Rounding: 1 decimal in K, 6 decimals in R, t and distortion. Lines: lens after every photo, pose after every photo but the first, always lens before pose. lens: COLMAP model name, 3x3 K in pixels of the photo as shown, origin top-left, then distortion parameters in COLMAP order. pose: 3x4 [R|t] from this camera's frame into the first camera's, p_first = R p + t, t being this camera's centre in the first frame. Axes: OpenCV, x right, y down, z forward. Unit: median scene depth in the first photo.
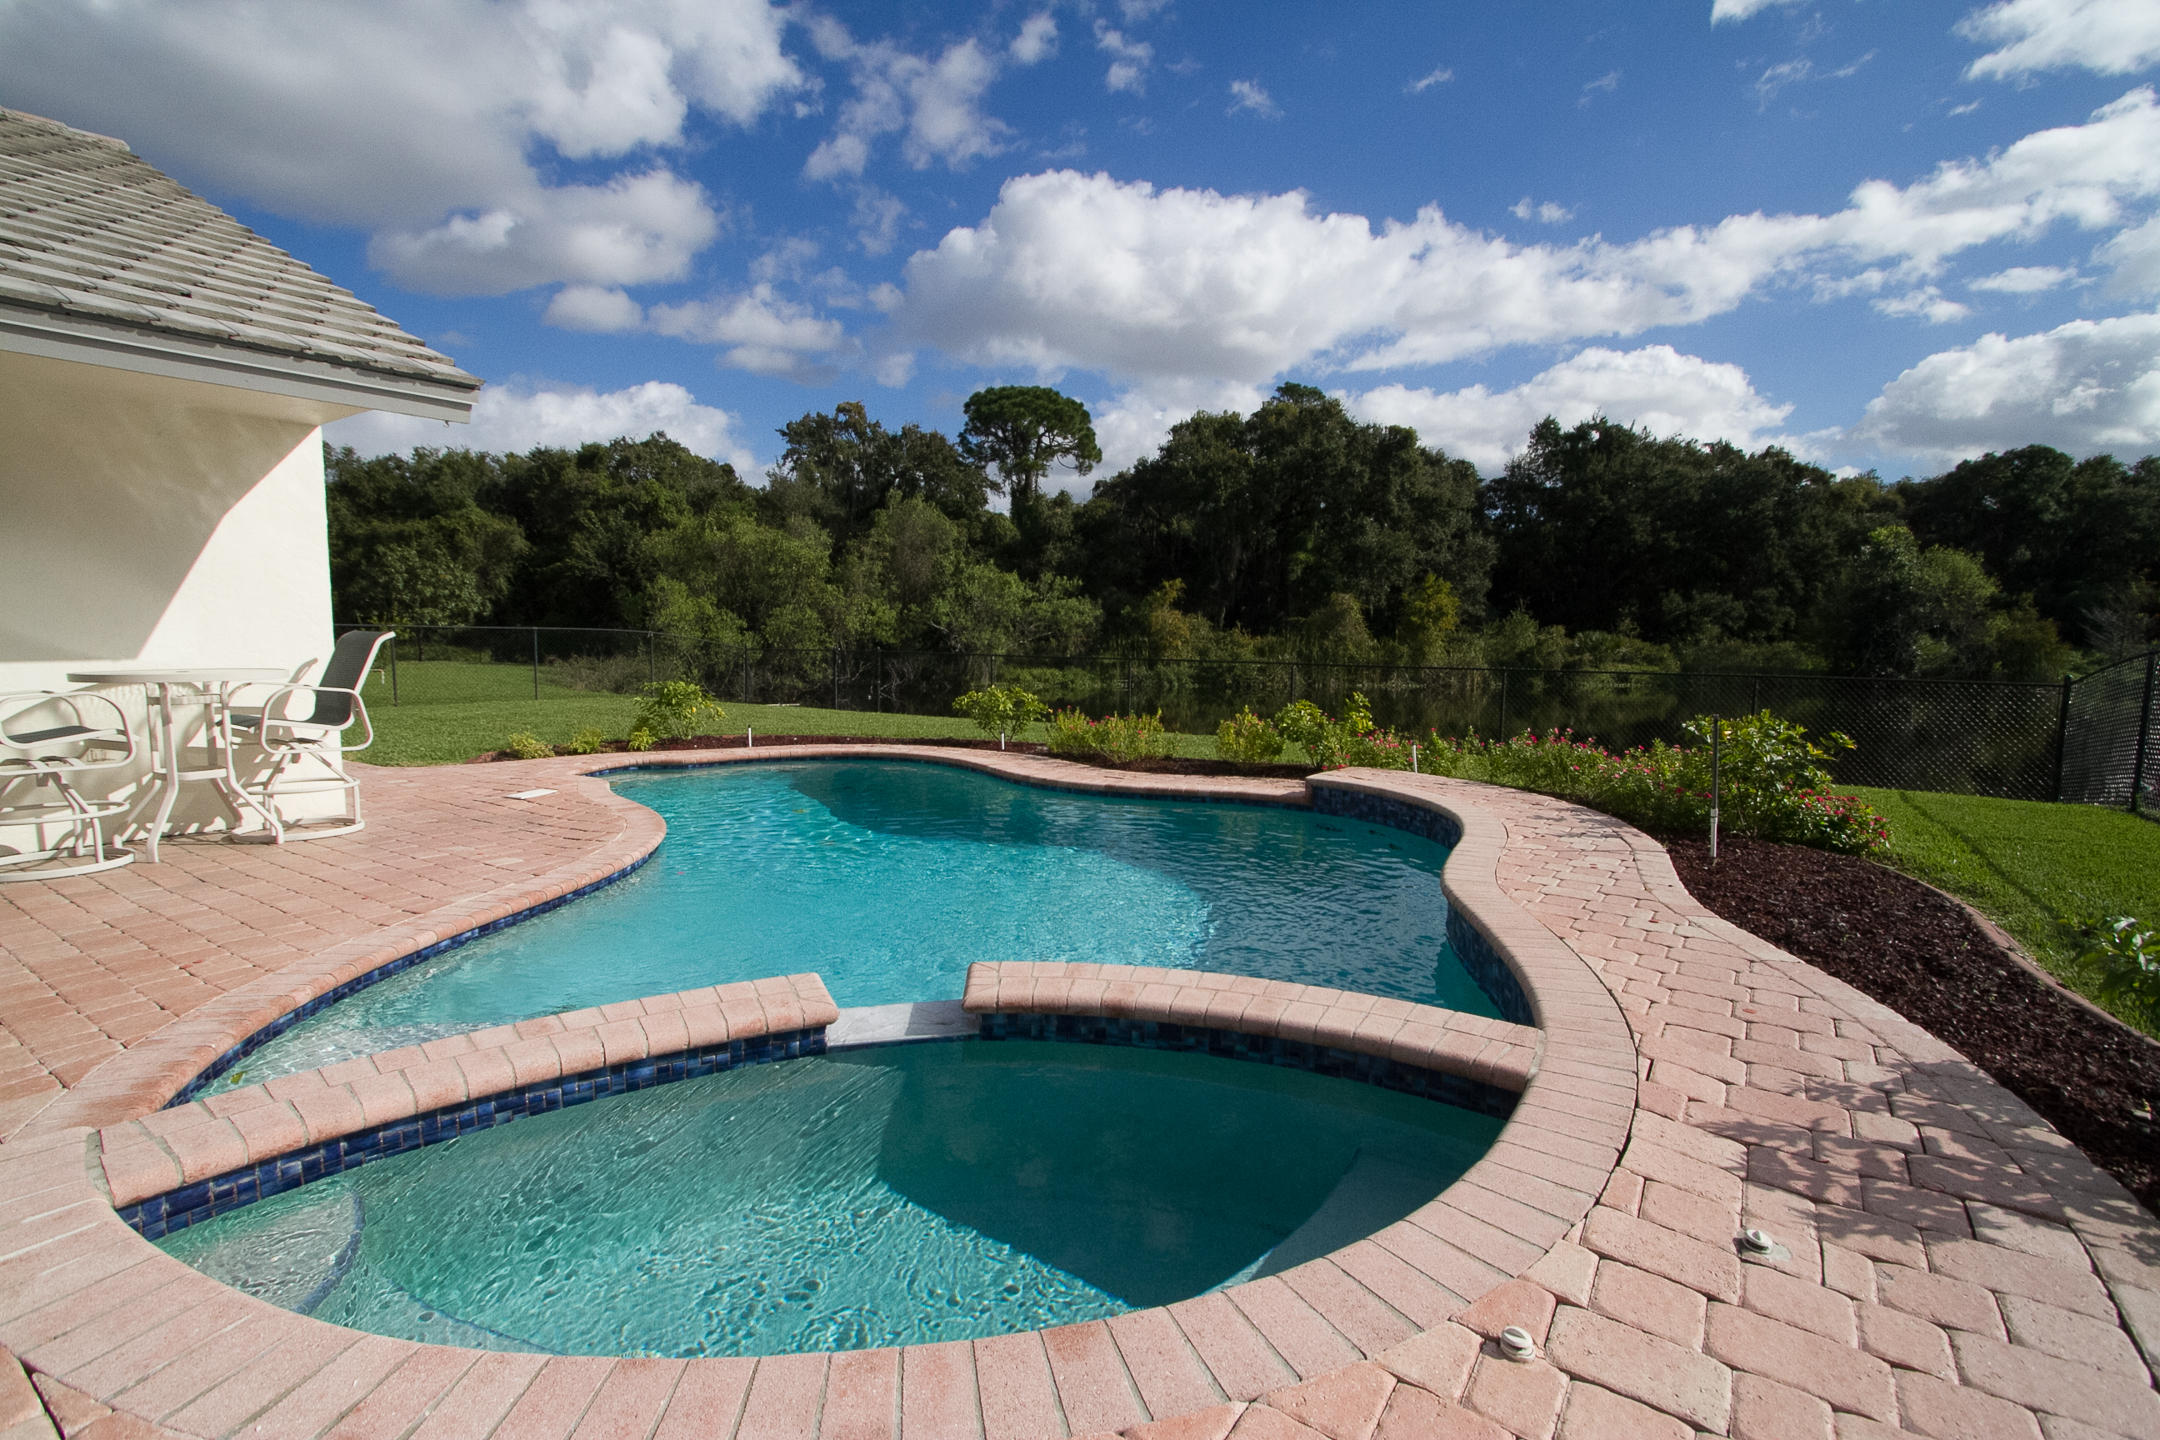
lens RADIAL K [[1003.6, 0, 1085.4], [0, 1003.6, 727.6], [0, 0, 1]] dist [-0.003736, -0.000630]
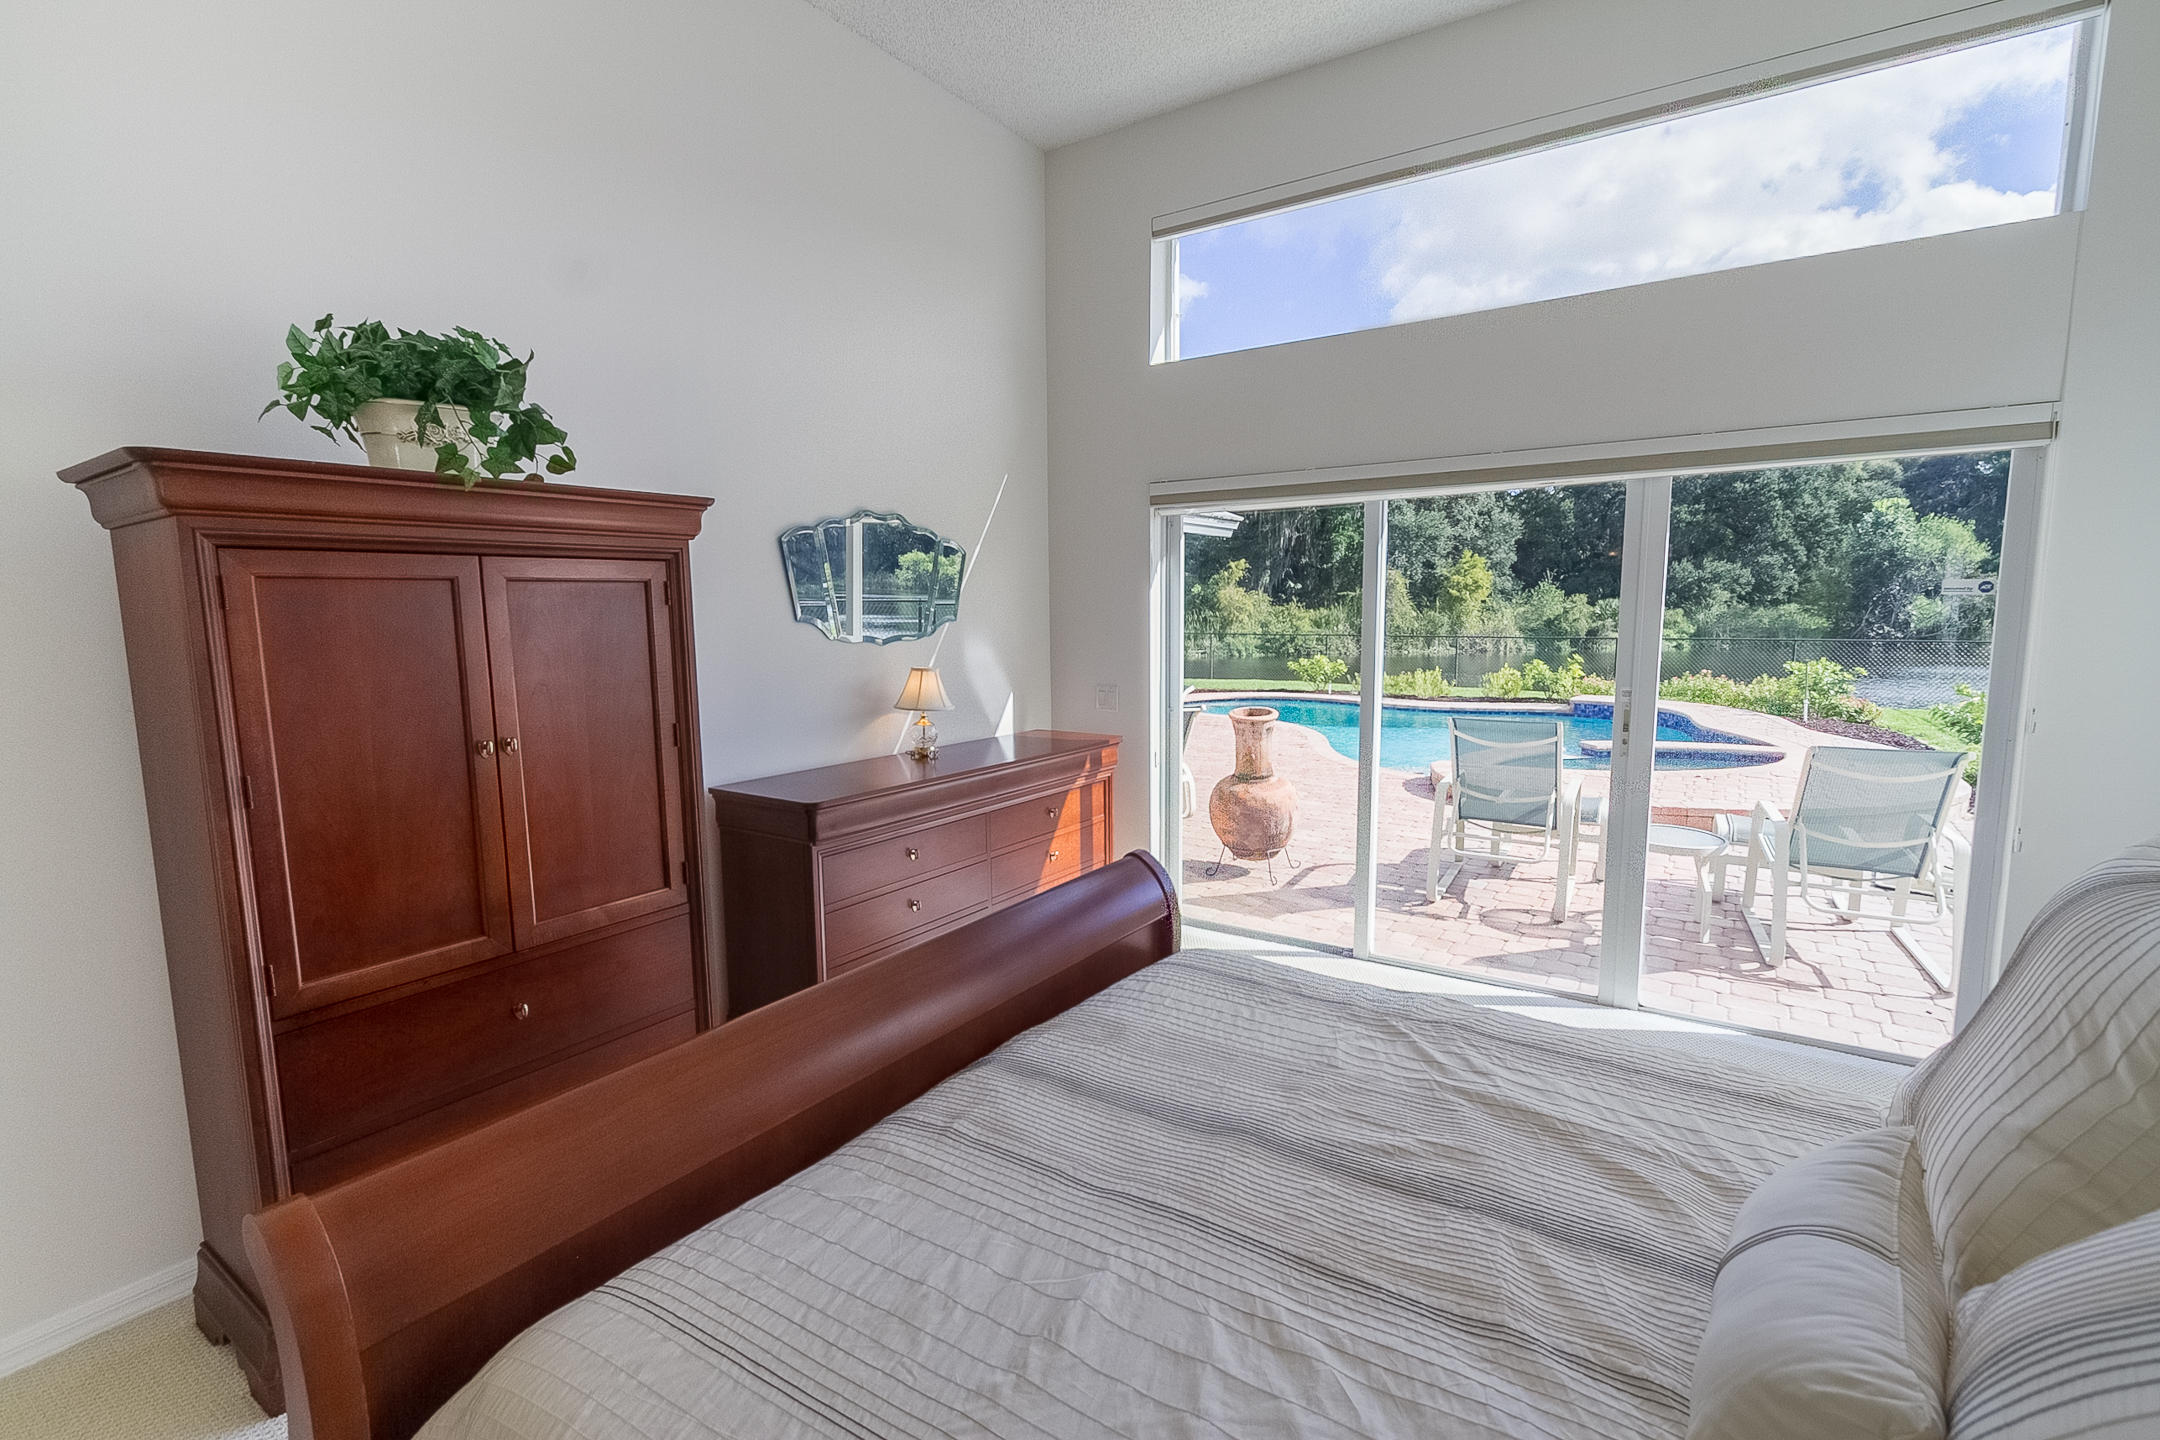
lens RADIAL K [[984.1, 0, 1080.0], [0, 984.1, 720.0], [0, 0, 1]] dist [0.008455, -0.000327]
pose [[0.999811, -0.017758, -0.007895, -0.076844], [0.017922, 0.999615, 0.021203, 0.003627], [0.007515, -0.021341, 0.999744, -0.096485]]
